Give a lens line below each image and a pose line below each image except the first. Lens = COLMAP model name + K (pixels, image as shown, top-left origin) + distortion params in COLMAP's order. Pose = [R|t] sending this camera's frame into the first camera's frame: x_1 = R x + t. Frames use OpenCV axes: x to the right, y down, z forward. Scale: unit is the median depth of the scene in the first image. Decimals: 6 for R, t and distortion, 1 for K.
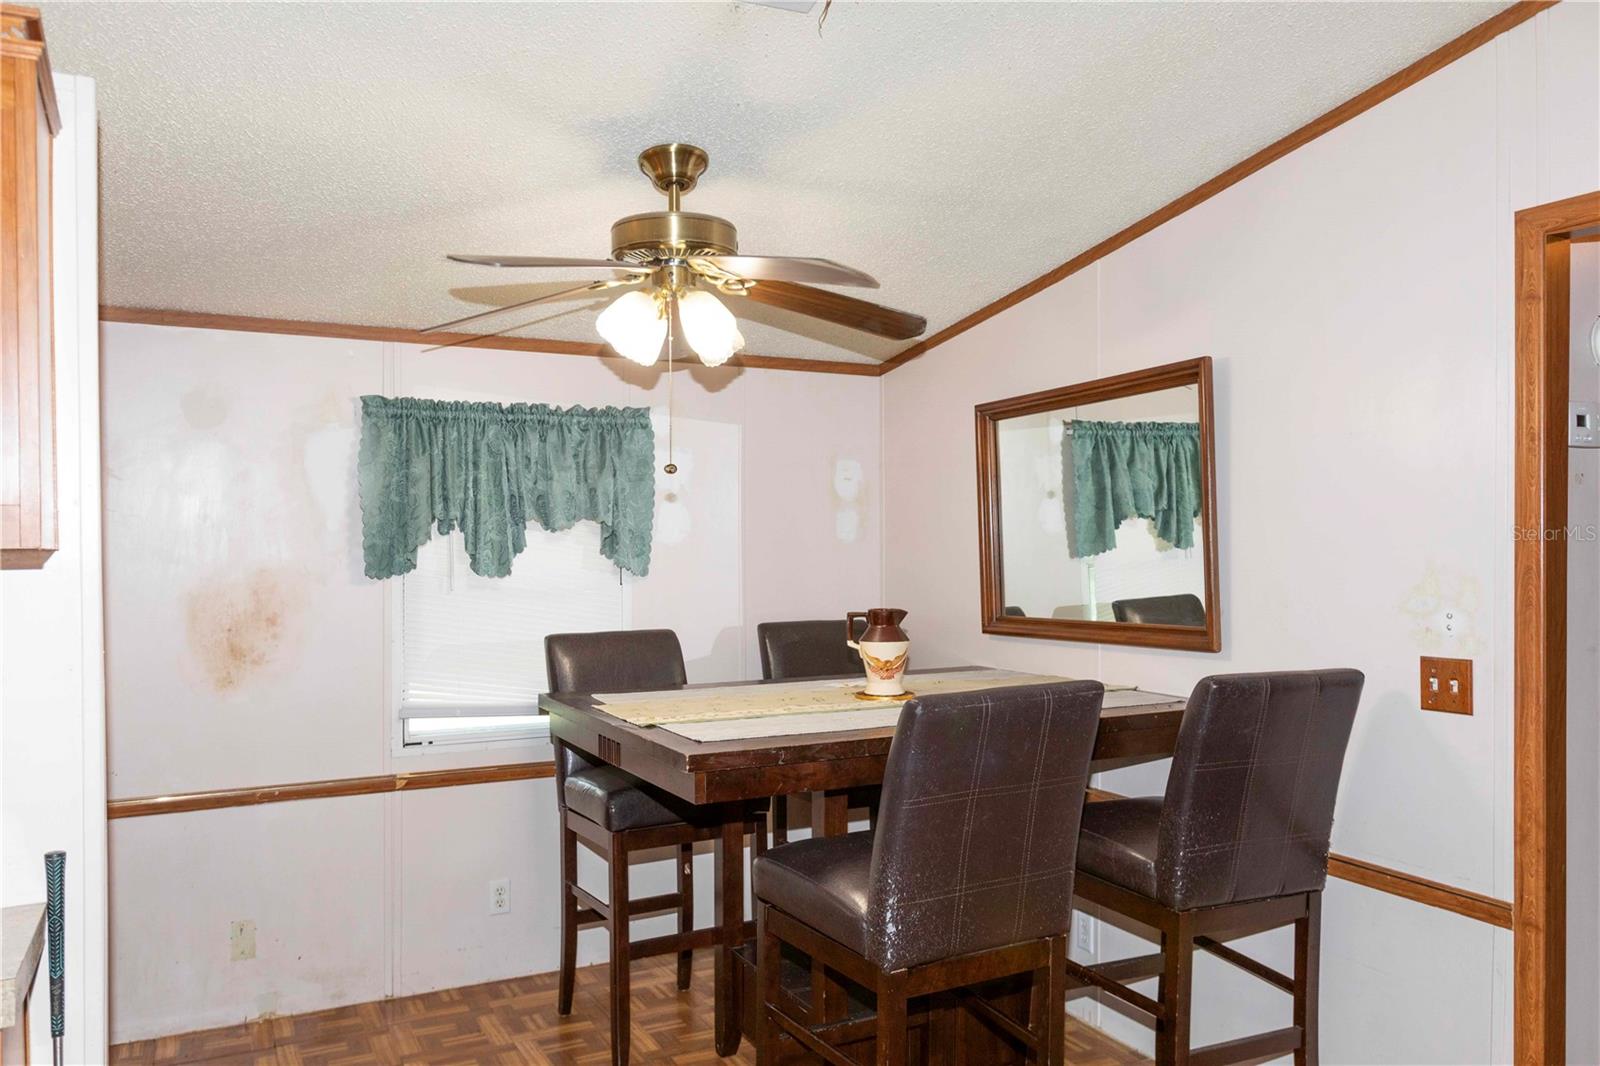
lens RADIAL K [[1229.6, 0, 795.0], [0, 1229.6, 541.2], [0, 0, 1]] dist [-0.013330, -0.005353]
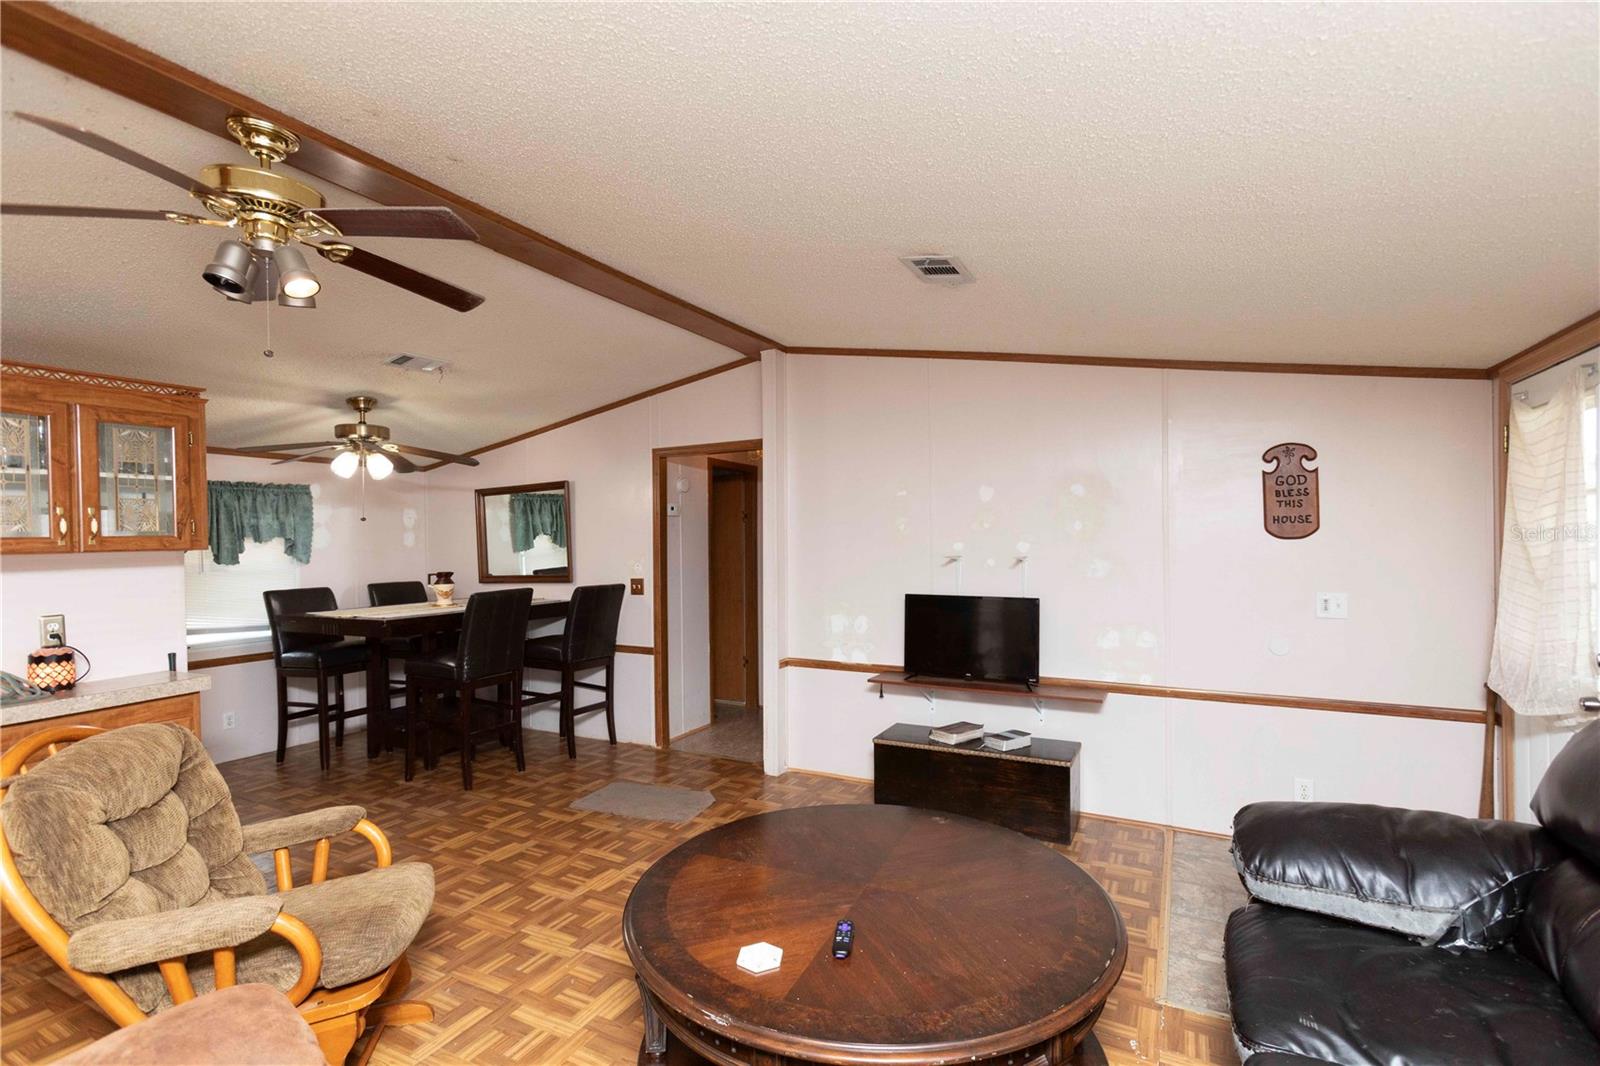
lens RADIAL K [[715.7, 0, 786.1], [0, 715.7, 540.5], [0, 0, 1]] dist [-0.010972, 0.007664]
pose [[0.826582, -0.007343, 0.562769, -0.143333], [0.010909, 0.999936, -0.002976, 0.001108], [-0.562711, 0.008599, 0.826609, -0.526803]]
